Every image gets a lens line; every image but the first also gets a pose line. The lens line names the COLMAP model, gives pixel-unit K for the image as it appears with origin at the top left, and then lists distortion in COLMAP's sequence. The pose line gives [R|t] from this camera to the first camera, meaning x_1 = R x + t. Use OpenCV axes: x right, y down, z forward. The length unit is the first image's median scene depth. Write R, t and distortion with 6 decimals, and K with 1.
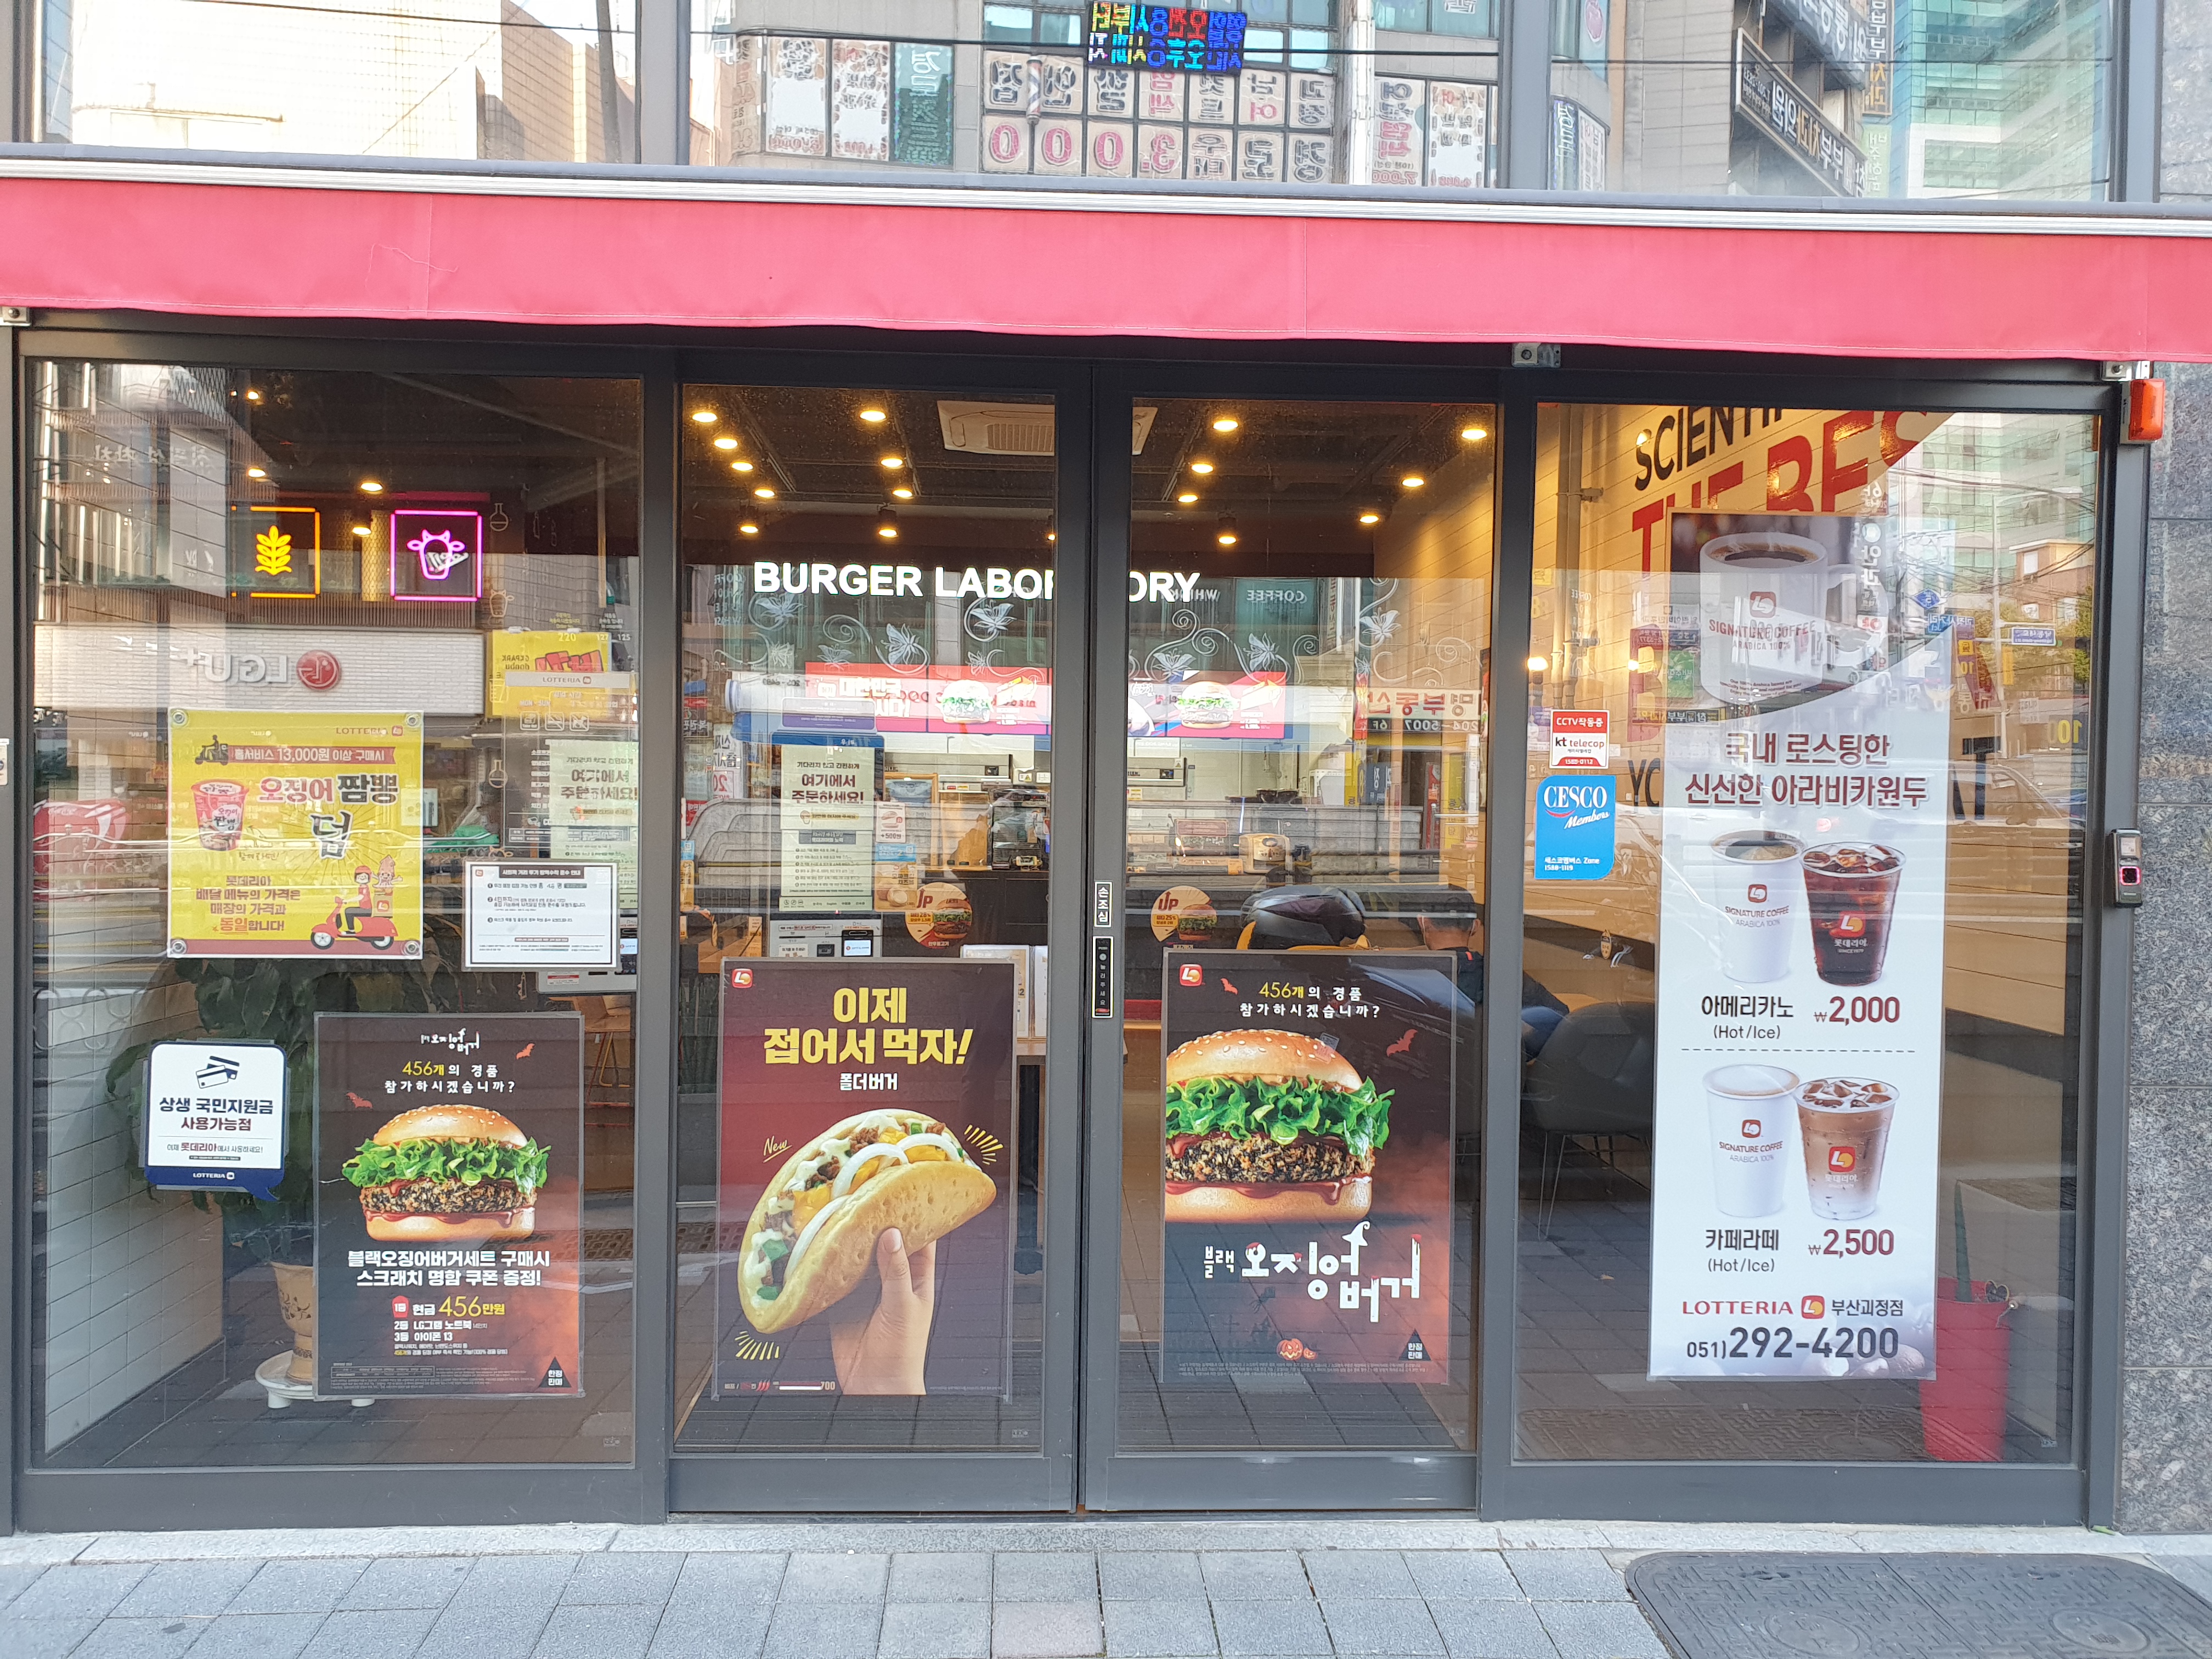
lens RADIAL K [[1676.6, 0, 1107.0], [0, 1676.6, 827.3], [0, 0, 1]] dist [-0.005746, -0.001640]
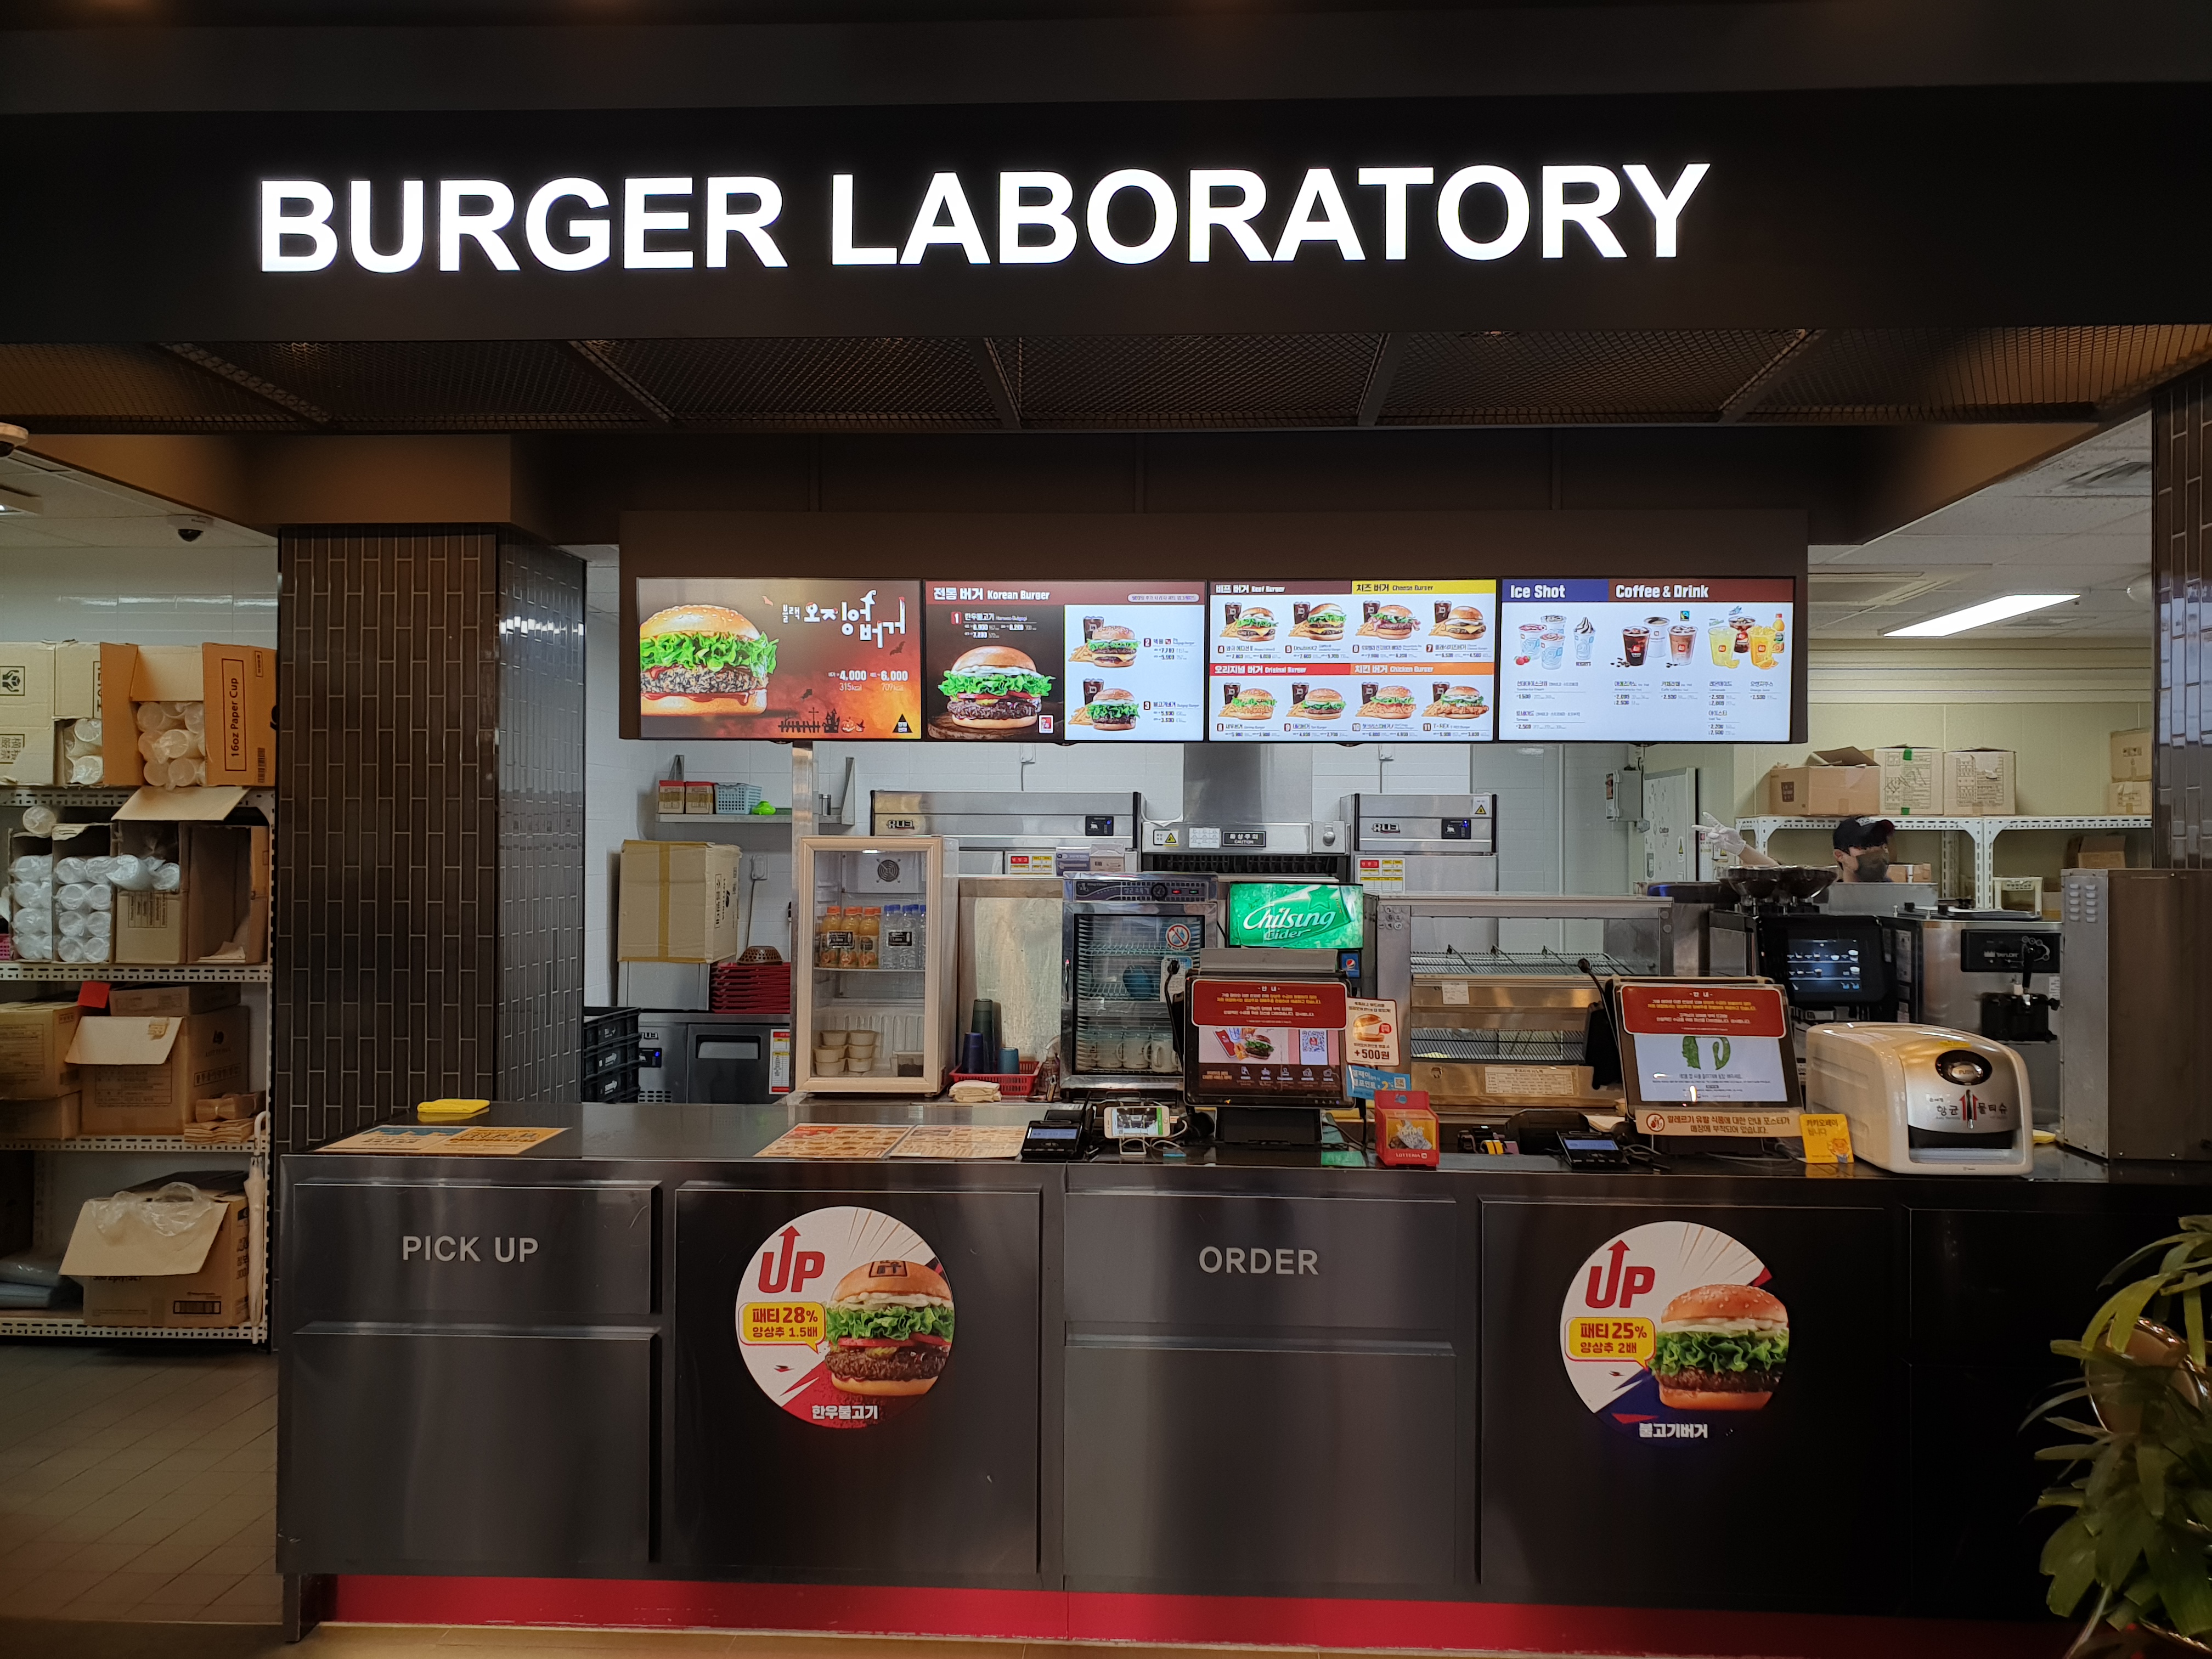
lens RADIAL K [[1676.6, 0, 1105.6], [0, 1676.6, 833.7], [0, 0, 1]] dist [-0.005746, -0.001640]
pose [[0.994961, -0.010156, -0.099748, -0.022940], [0.007805, 0.999683, -0.023931, -0.027077], [0.099960, 0.023032, 0.994725, 0.704108]]
